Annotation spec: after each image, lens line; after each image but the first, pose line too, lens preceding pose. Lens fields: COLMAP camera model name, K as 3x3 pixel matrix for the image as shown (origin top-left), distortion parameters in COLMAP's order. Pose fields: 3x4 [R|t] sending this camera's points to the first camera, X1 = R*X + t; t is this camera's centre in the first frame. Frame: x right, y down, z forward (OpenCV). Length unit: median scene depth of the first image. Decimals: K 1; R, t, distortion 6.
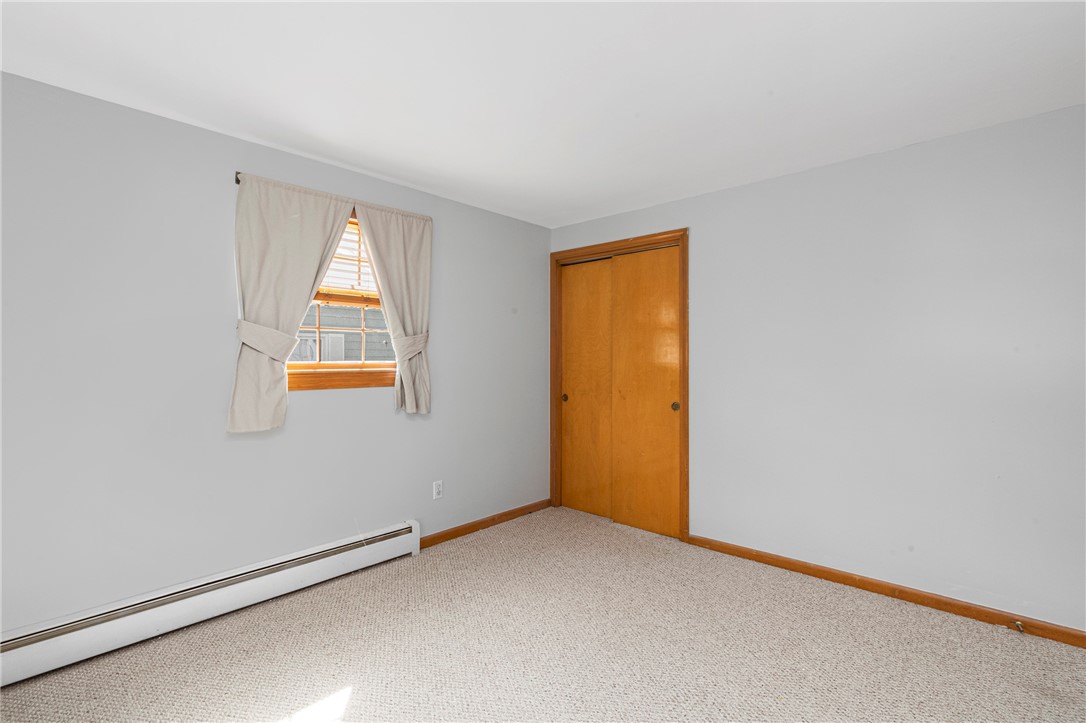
lens RADIAL K [[495.4, 0, 543.5], [0, 495.4, 363.0], [0, 0, 1]] dist [0.002658, 0.000214]
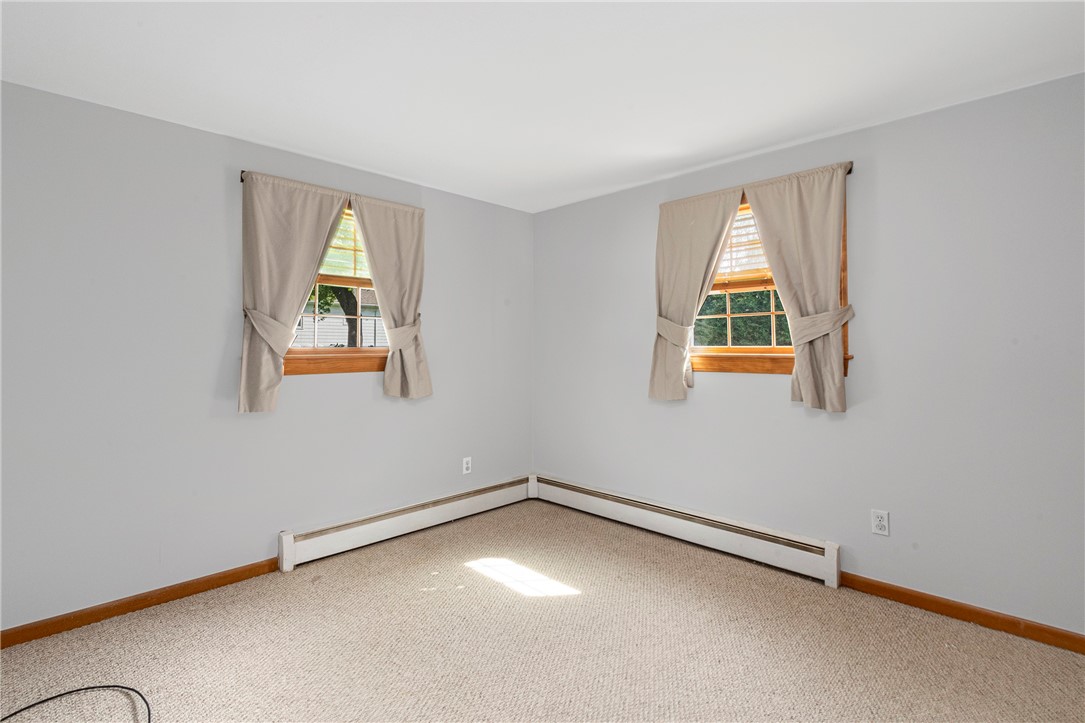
lens RADIAL K [[501.0, 0, 548.3], [0, 501.0, 342.7], [0, 0, 1]] dist [-0.001359, -0.000641]
pose [[-0.032679, -0.014462, -0.999361, 0.611579], [-0.002898, 0.999892, -0.014375, 0.005042], [0.999462, 0.002426, -0.032718, 0.609340]]
